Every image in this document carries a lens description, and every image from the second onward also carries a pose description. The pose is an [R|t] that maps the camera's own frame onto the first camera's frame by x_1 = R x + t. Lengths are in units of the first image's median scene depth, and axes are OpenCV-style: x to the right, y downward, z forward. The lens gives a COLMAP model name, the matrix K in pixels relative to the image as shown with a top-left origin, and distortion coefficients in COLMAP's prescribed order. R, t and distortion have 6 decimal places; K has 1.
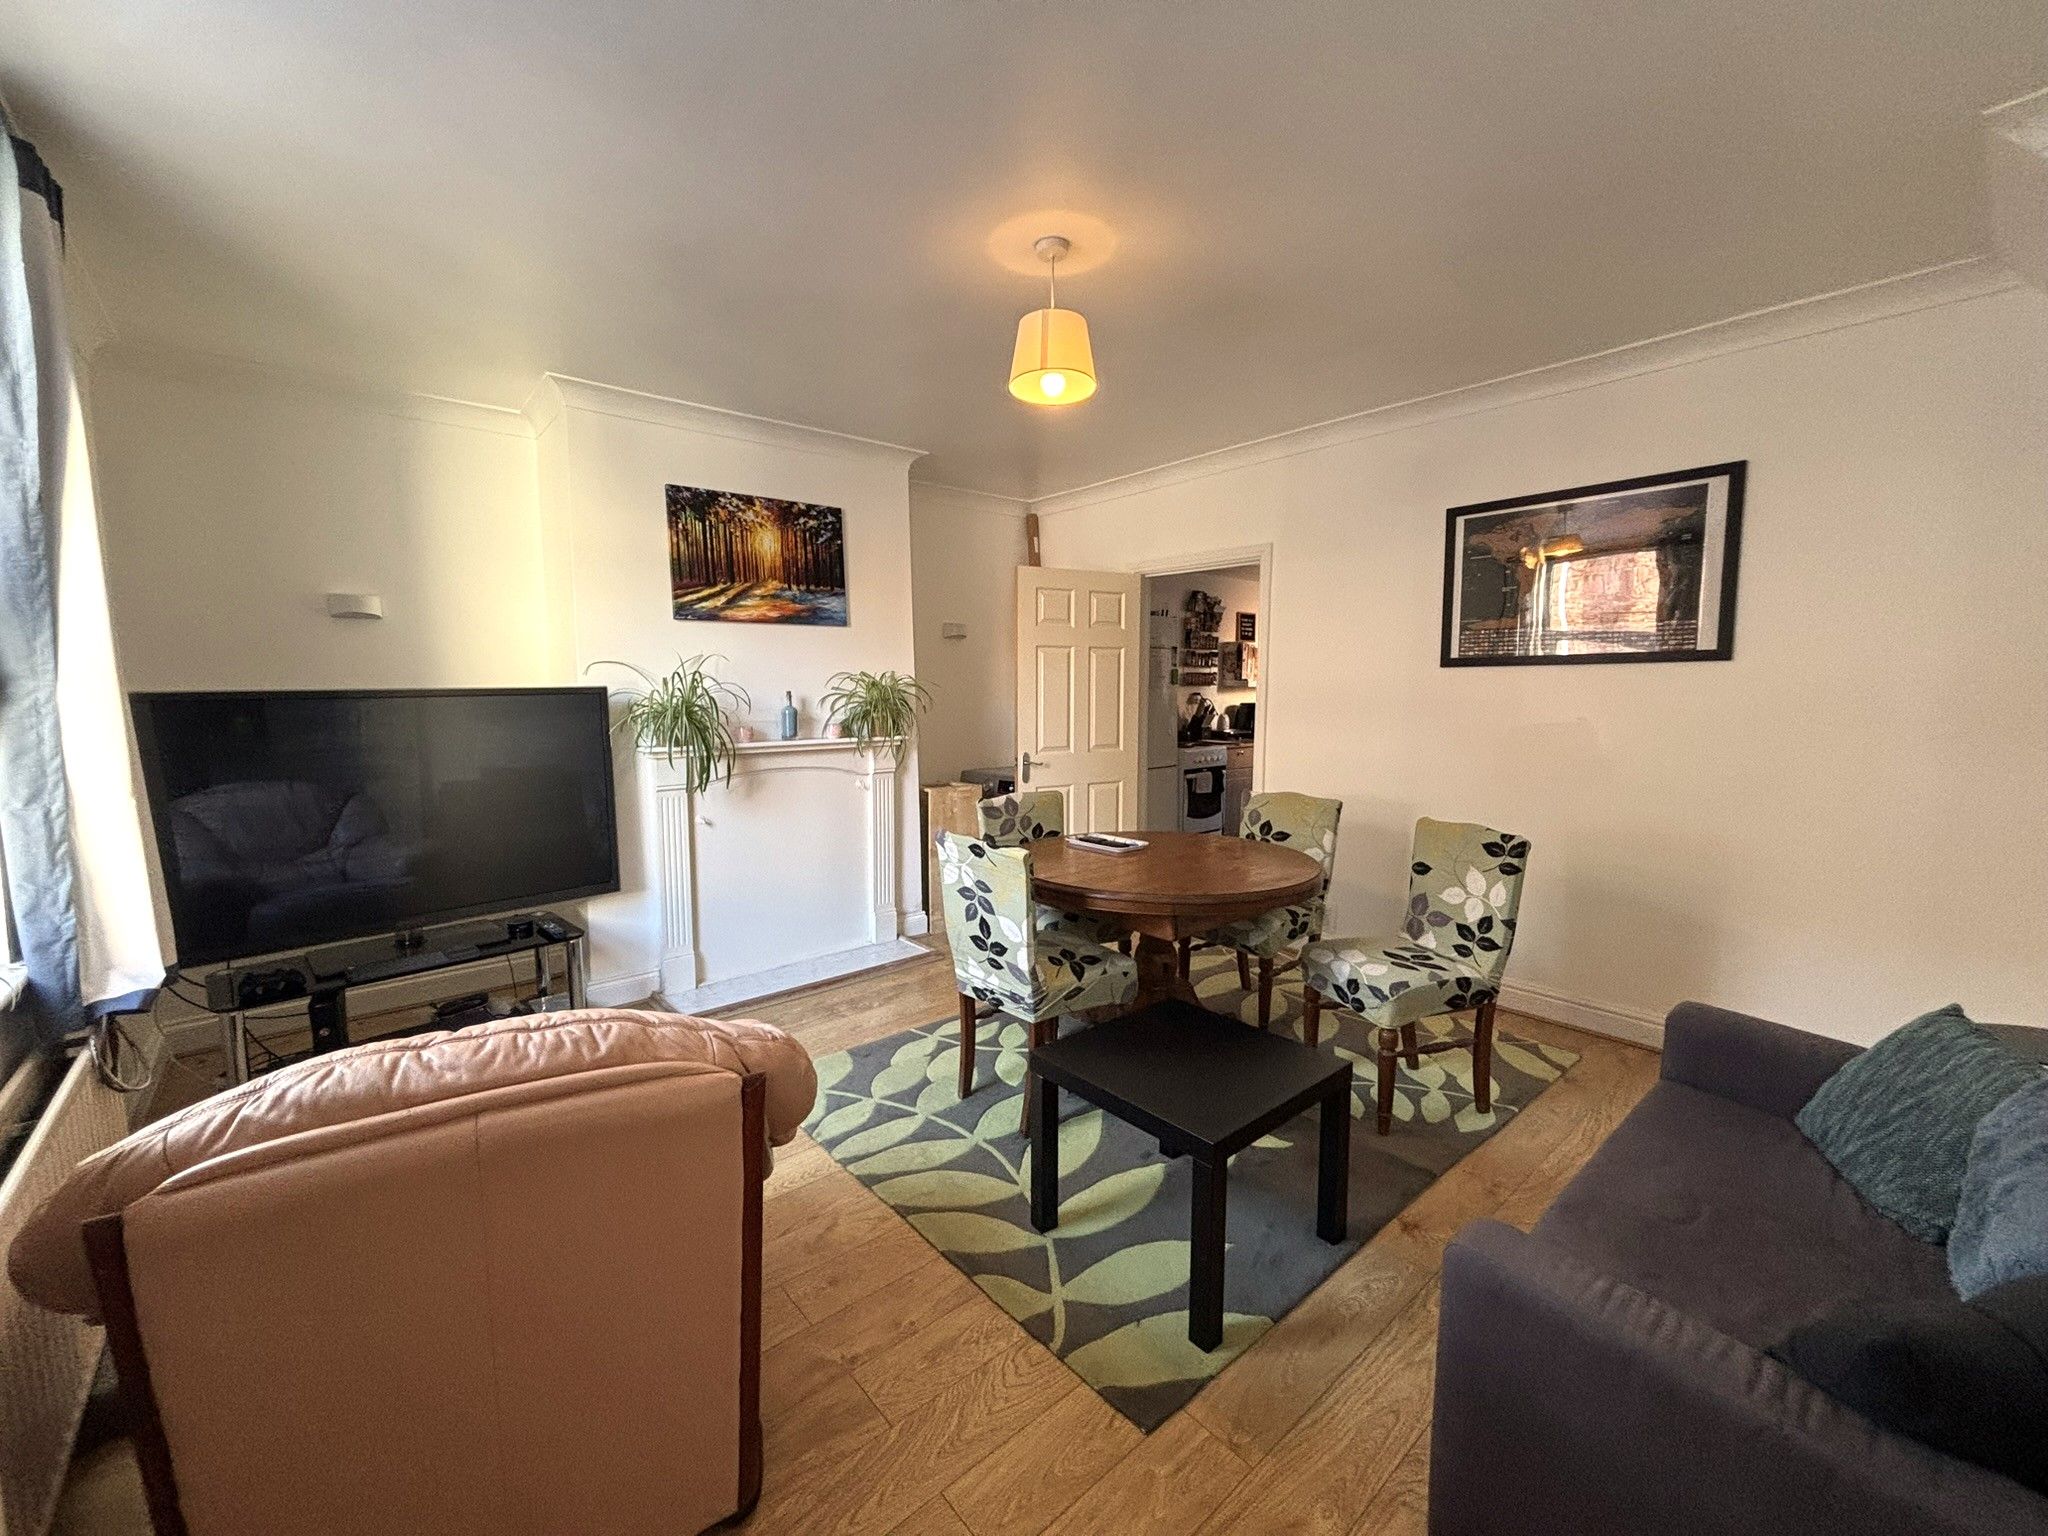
lens RADIAL K [[829.6, 0, 1030.2], [0, 829.6, 771.8], [0, 0, 1]] dist [-0.000015, -0.000115]
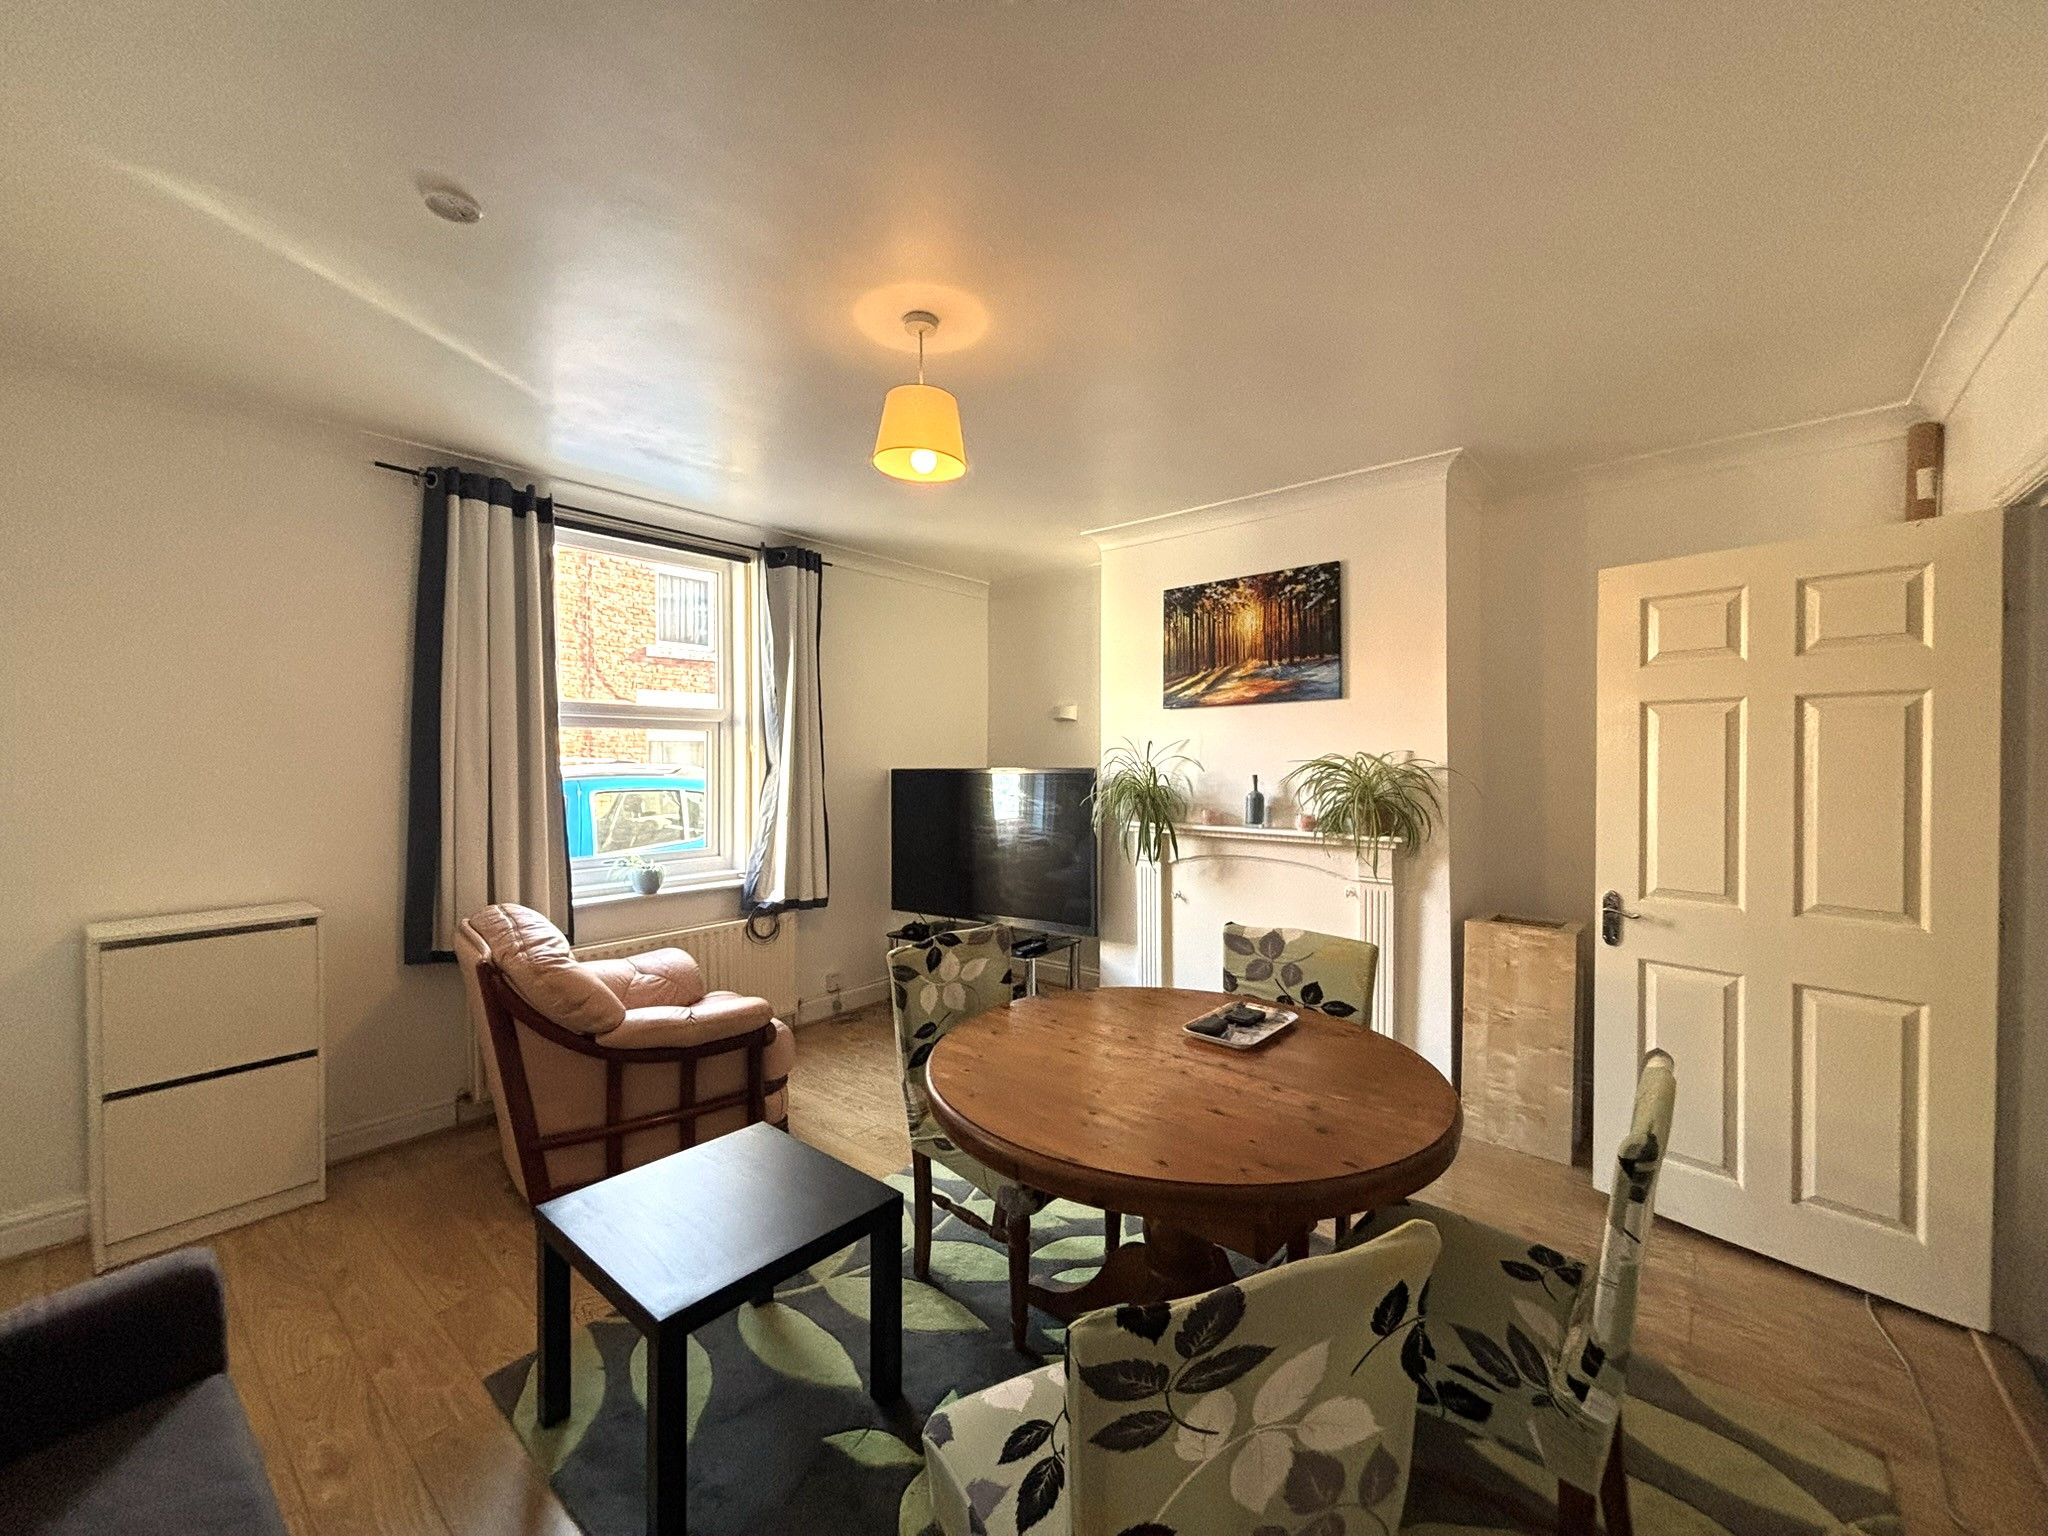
lens RADIAL K [[829.6, 0, 1031.9], [0, 829.6, 767.8], [0, 0, 1]] dist [-0.000015, -0.000115]
pose [[0.132433, 0.017044, -0.991045, 0.597914], [-0.098517, 0.995128, 0.003950, -0.084407], [0.986284, 0.097112, 0.133467, 0.628145]]
